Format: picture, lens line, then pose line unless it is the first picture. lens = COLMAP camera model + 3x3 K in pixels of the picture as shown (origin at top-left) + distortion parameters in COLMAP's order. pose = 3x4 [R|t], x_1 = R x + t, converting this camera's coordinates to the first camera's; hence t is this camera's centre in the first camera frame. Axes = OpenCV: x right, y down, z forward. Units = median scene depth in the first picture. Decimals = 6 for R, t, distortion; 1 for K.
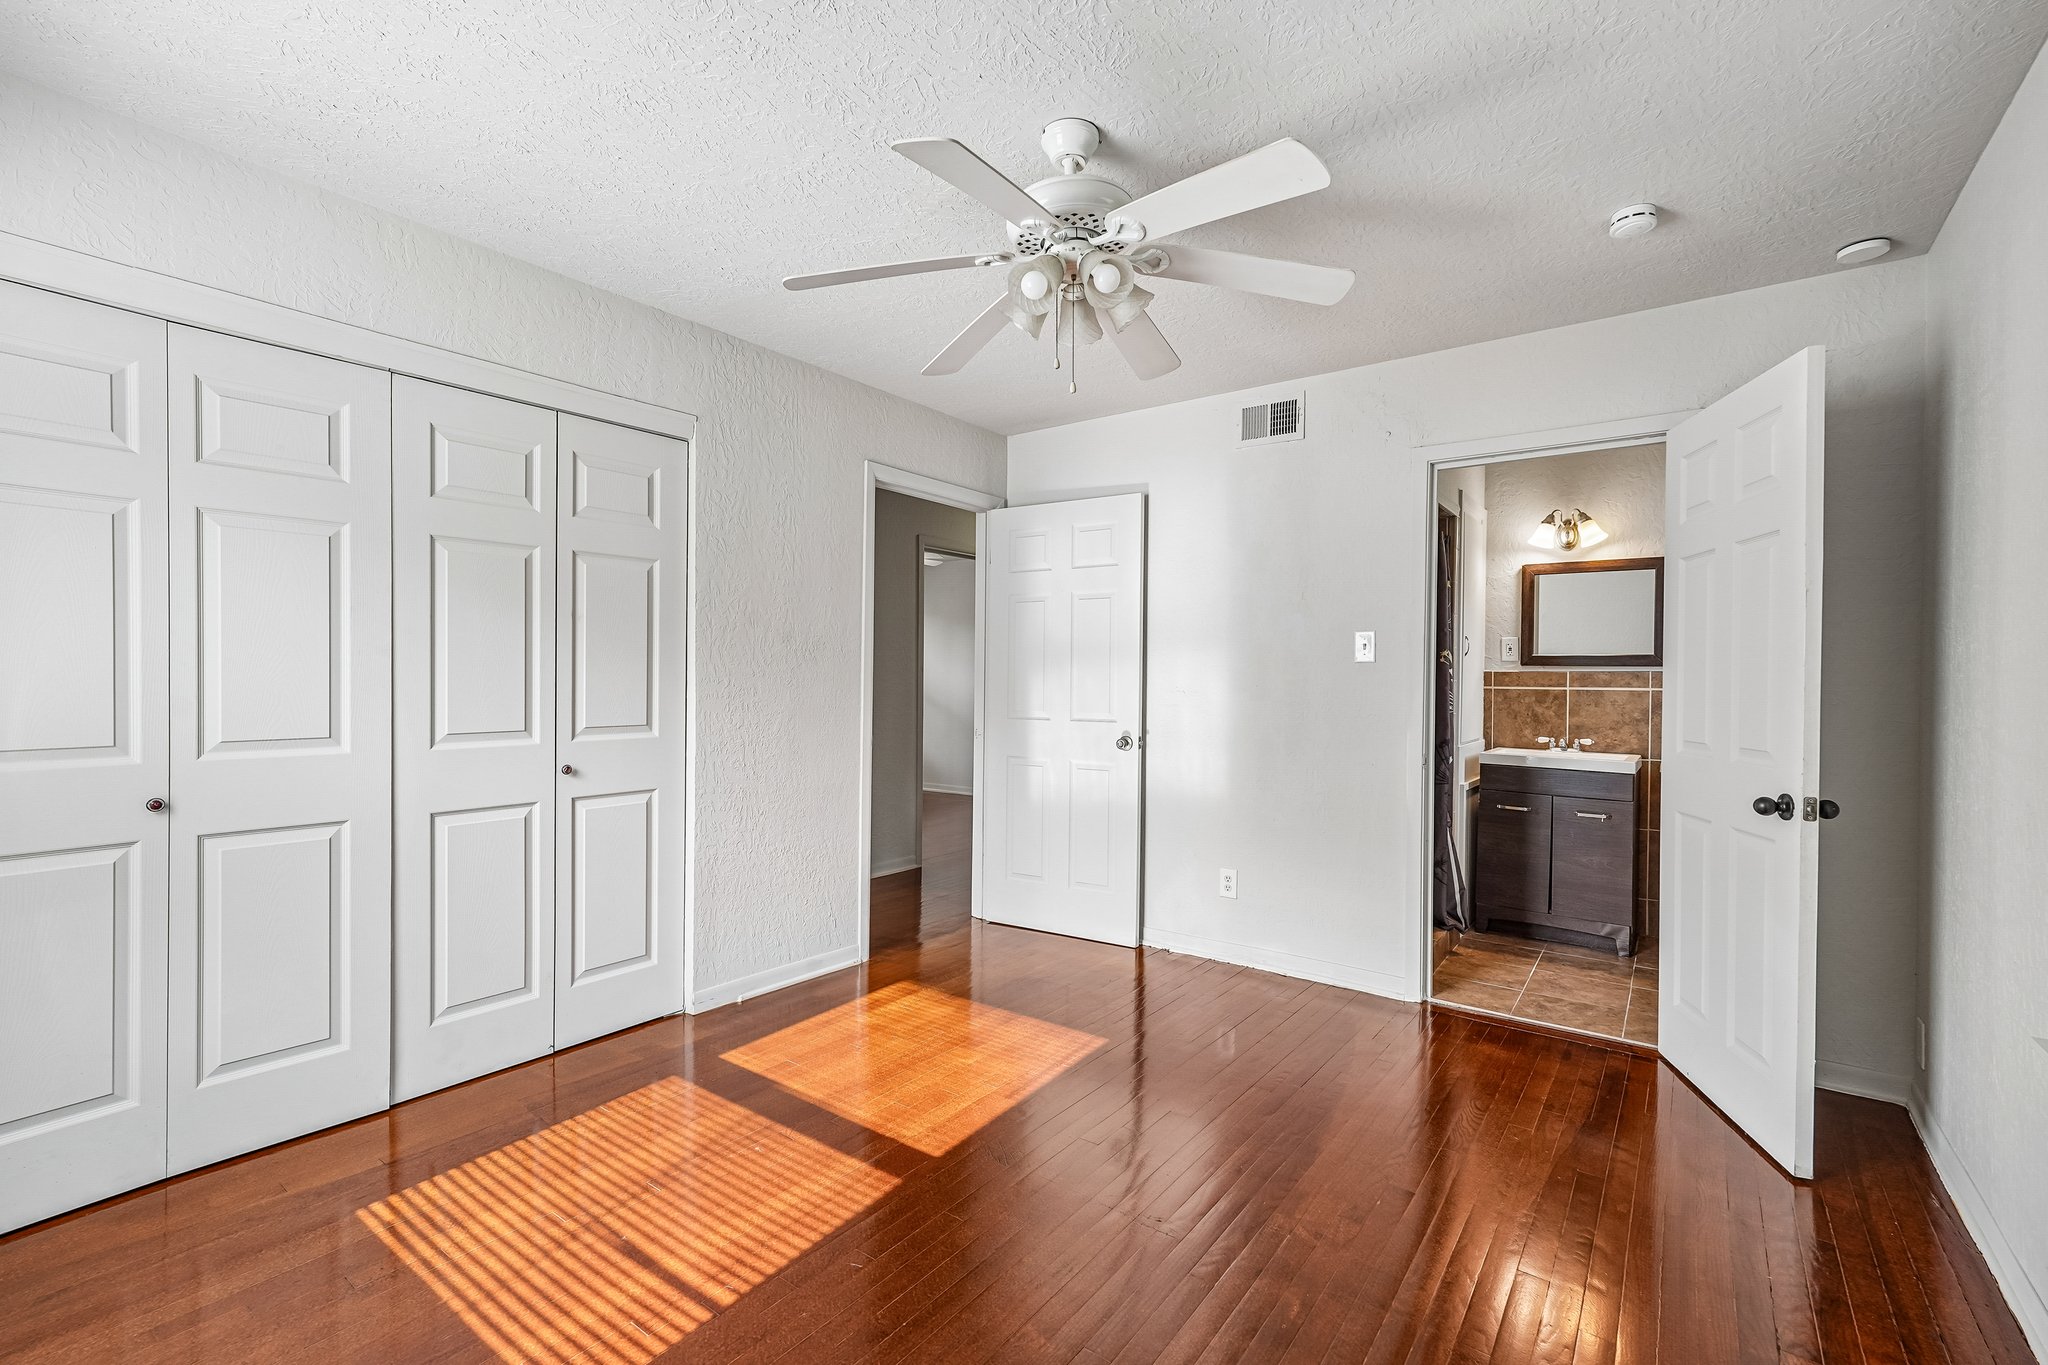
lens RADIAL K [[898.1, 0, 1007.6], [0, 898.1, 679.8], [0, 0, 1]] dist [0.001132, 0.004504]
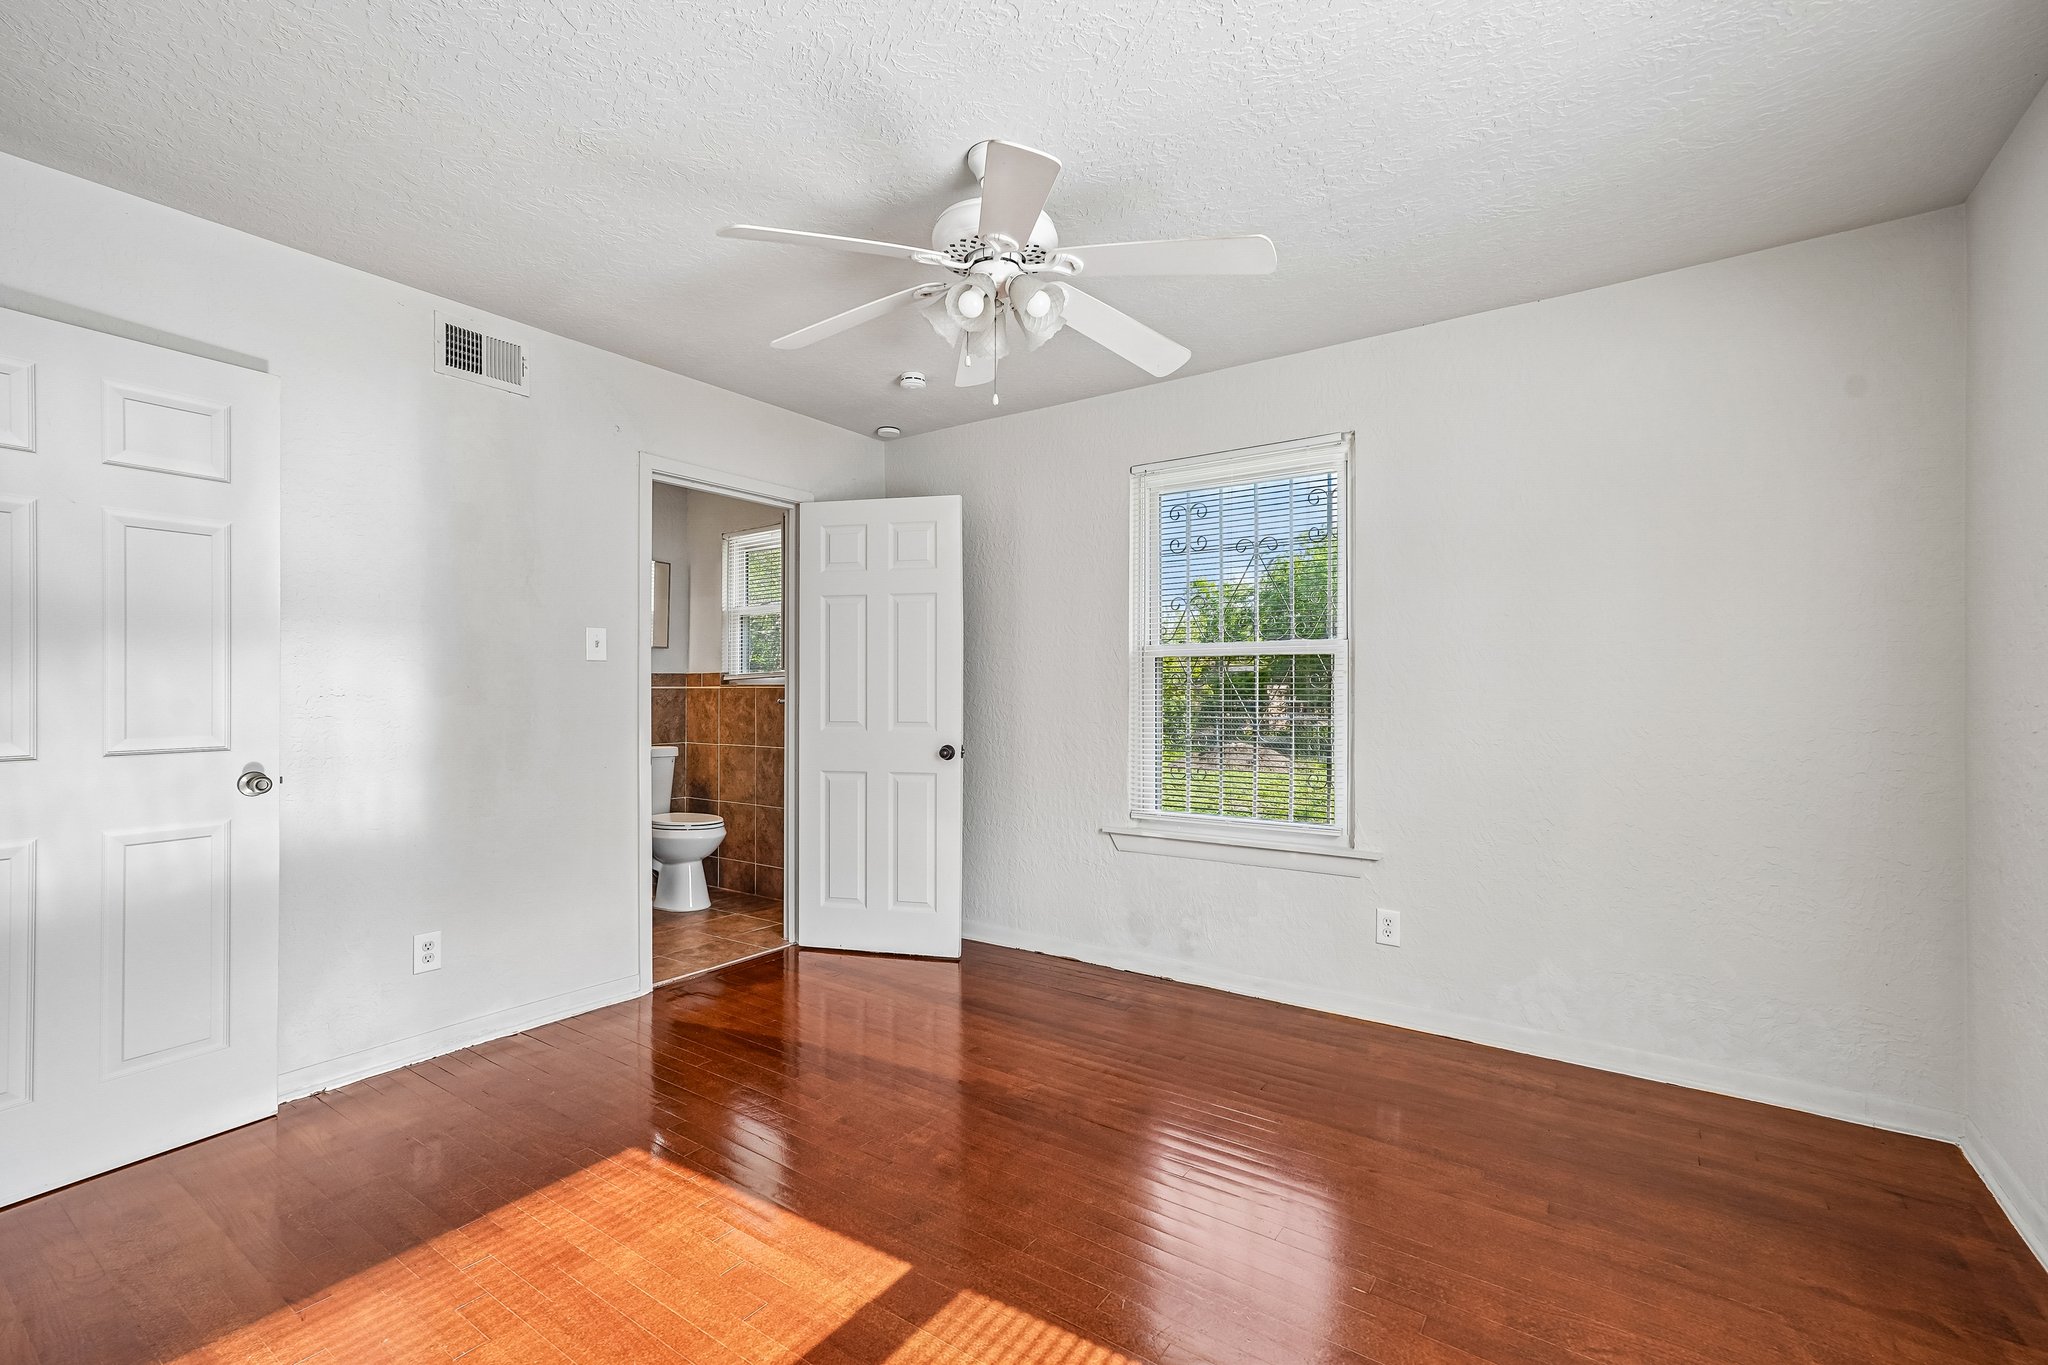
lens RADIAL K [[898.1, 0, 1017.1], [0, 898.1, 686.9], [0, 0, 1]] dist [0.001132, 0.004504]
pose [[-0.057912, -0.000312, 0.998322, -0.629899], [-0.004744, 0.999989, 0.000038, 0.006763], [-0.998310, -0.004734, -0.057912, 0.675226]]
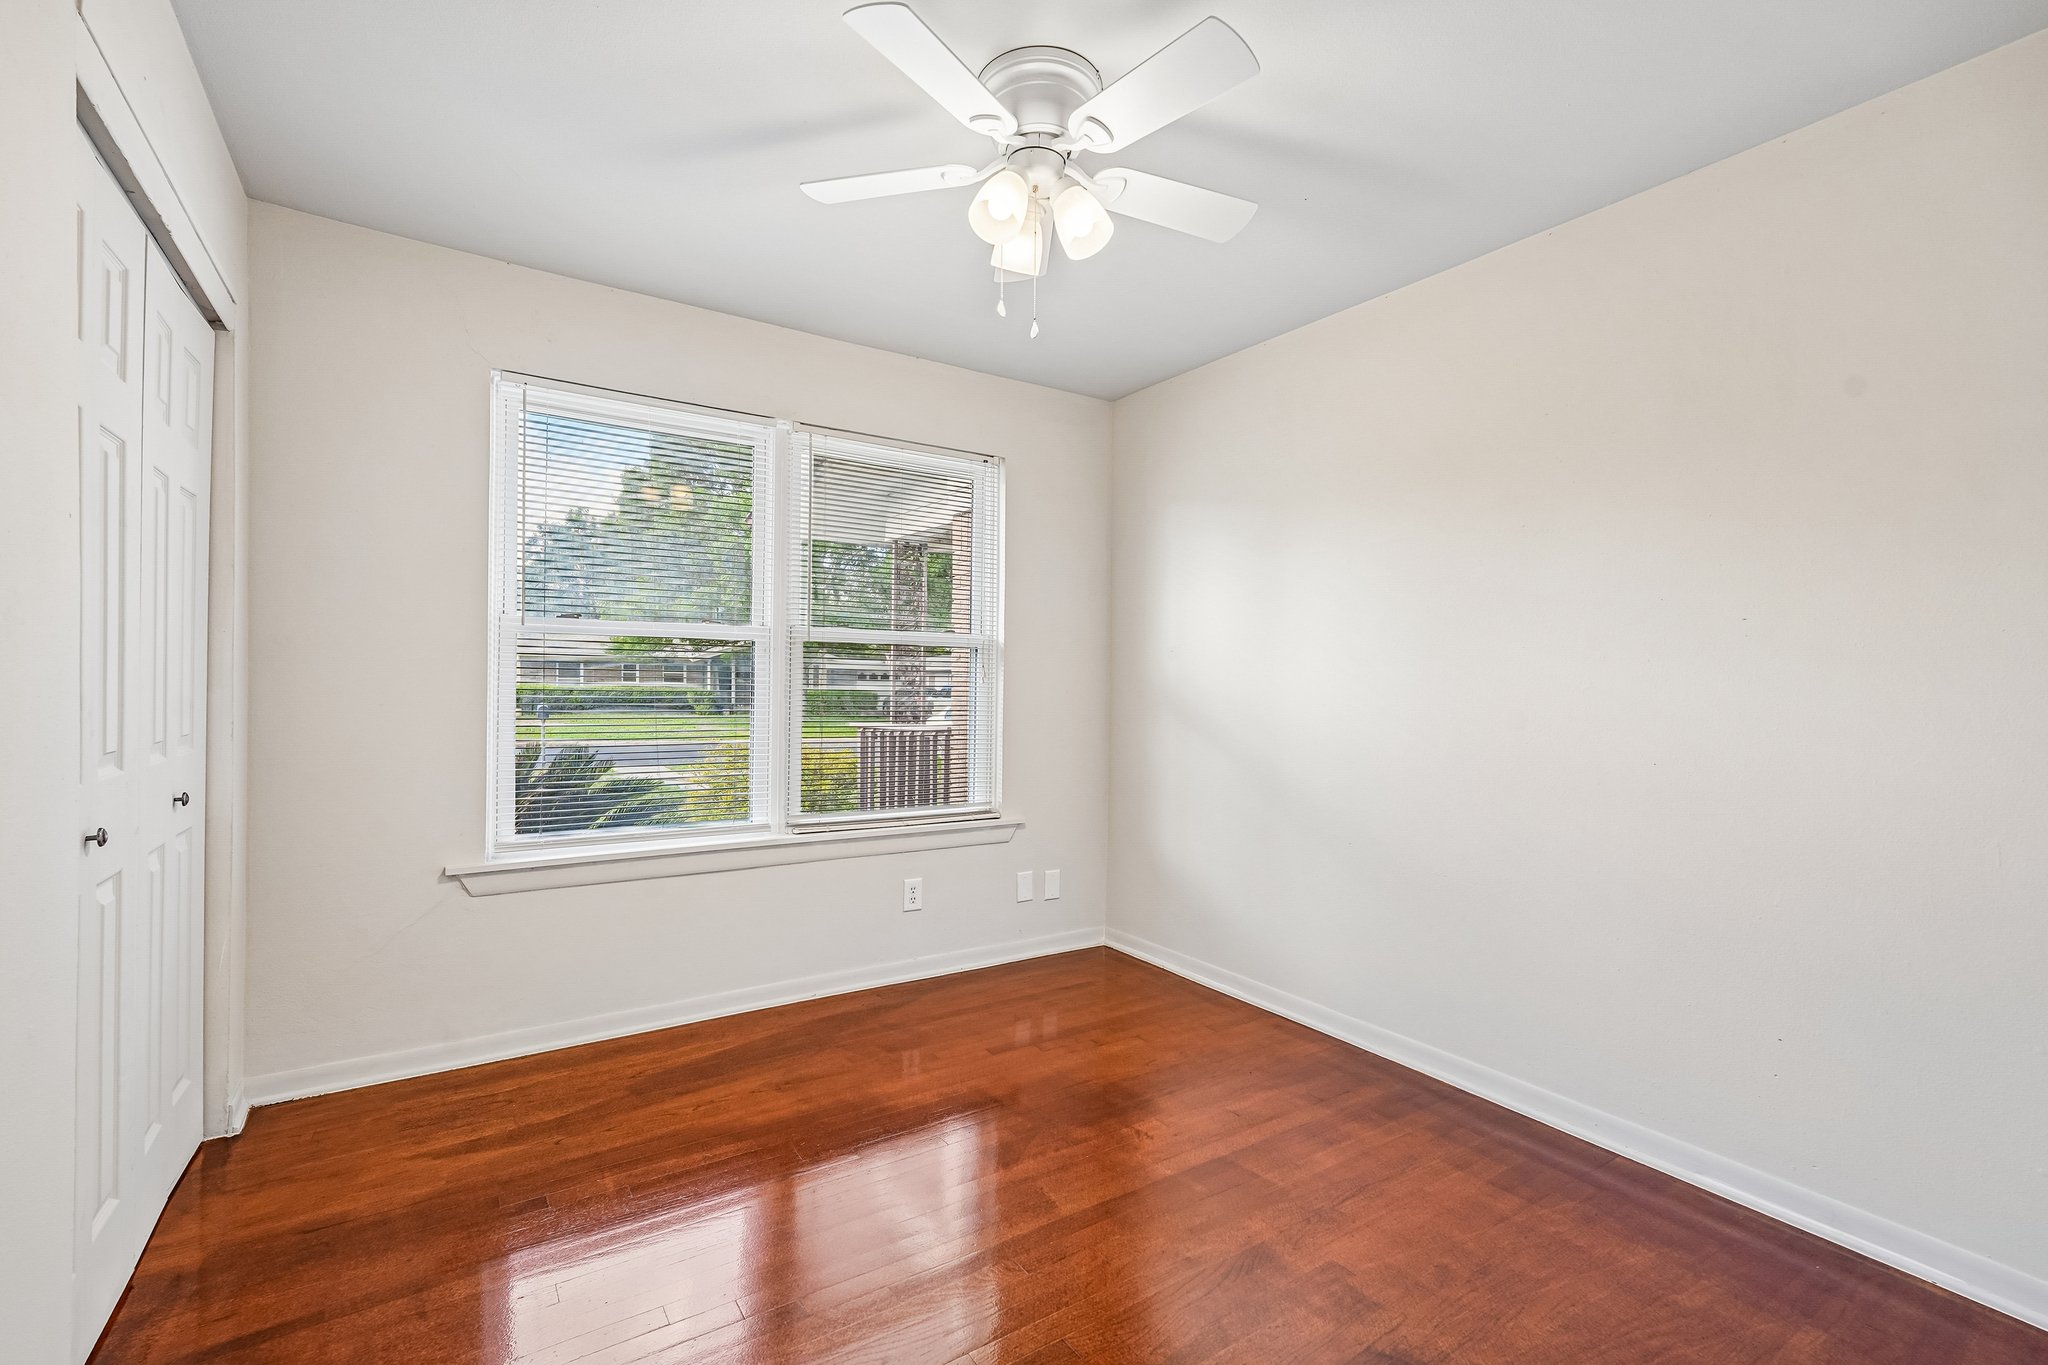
lens RADIAL K [[898.1, 0, 1007.2], [0, 898.1, 683.4], [0, 0, 1]] dist [0.001132, 0.004504]
pose [[-0.940754, -0.001670, 0.339085, -0.155309], [-0.005908, 0.999917, -0.011467, 0.017929], [-0.339038, -0.012791, -0.940686, 1.230700]]
